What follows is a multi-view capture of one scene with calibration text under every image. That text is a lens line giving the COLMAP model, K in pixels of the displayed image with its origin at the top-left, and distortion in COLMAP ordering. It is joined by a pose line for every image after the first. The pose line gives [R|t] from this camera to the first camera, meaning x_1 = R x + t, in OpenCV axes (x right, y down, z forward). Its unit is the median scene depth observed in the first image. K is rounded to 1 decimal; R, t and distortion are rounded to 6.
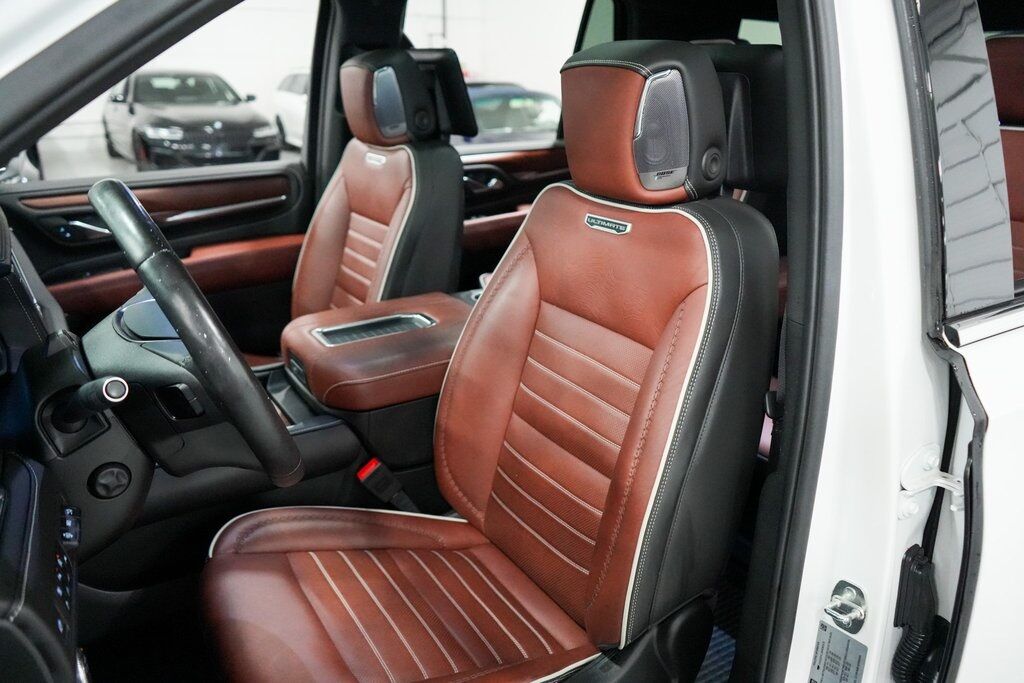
lens RADIAL K [[827.2, 0, 510.6], [0, 827.2, 342.4], [0, 0, 1]] dist [-0.009265, 0.017156]
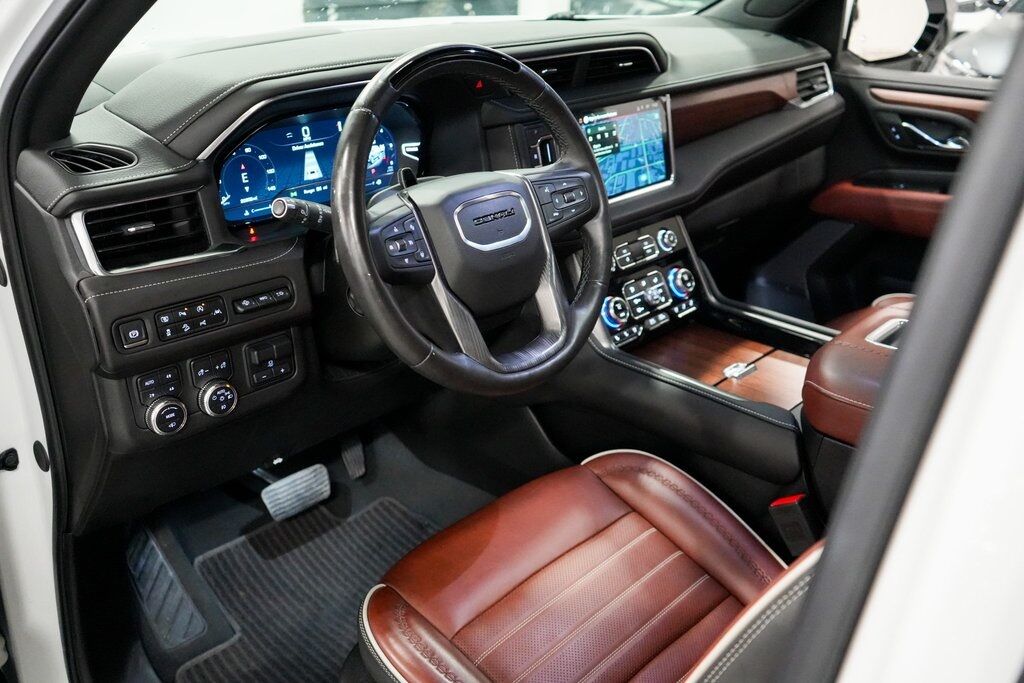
lens RADIAL K [[954.1, 0, 536.8], [0, 954.1, 341.1], [0, 0, 1]] dist [0.018388, 0.000000]
pose [[0.272855, 0.395528, -0.876988, 0.344252], [-0.334327, 0.893747, 0.299068, -0.115388], [0.902095, 0.211599, 0.376099, 0.330288]]
